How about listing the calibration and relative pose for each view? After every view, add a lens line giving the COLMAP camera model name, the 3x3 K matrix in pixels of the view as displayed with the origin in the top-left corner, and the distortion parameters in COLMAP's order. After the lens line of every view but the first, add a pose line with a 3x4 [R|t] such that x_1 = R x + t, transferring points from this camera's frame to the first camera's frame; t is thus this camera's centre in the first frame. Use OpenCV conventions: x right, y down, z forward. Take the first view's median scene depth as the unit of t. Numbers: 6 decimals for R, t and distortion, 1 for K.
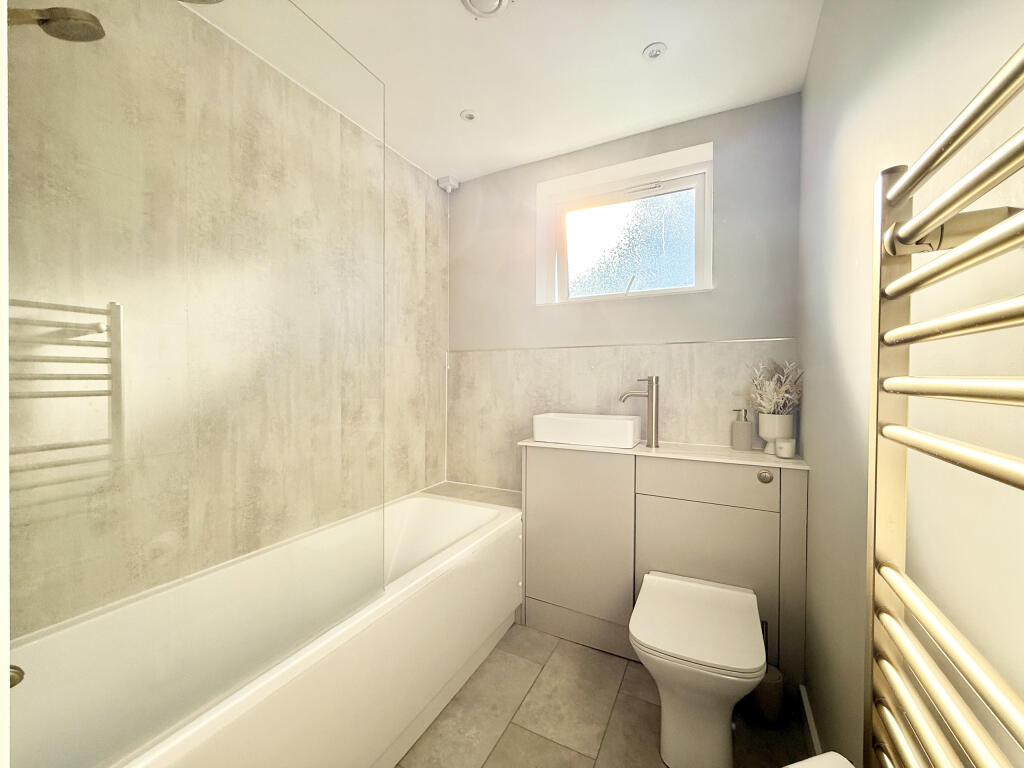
lens RADIAL K [[406.7, 0, 509.2], [0, 406.7, 384.4], [0, 0, 1]] dist [0.000706, 0.000180]
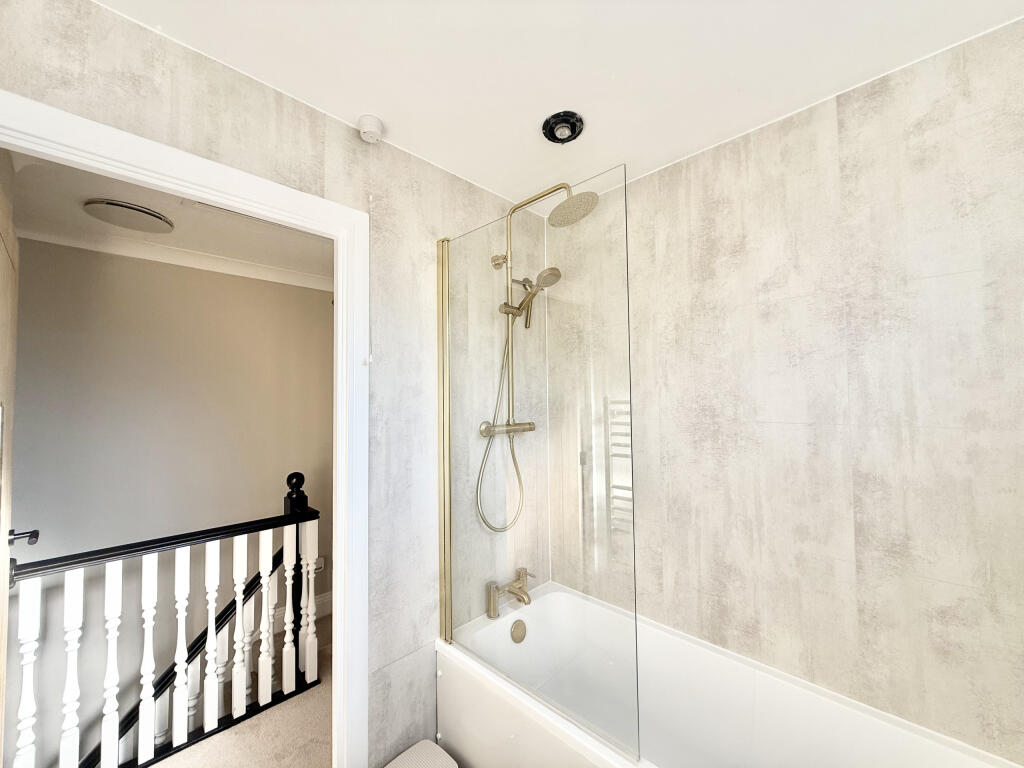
lens RADIAL K [[406.7, 0, 509.2], [0, 406.7, 384.4], [0, 0, 1]] dist [0.000706, 0.000180]
pose [[-0.288218, -0.033614, -0.956975, 0.358181], [-0.005767, 0.999426, -0.033368, -0.138409], [0.957548, -0.004099, -0.288246, 0.610490]]
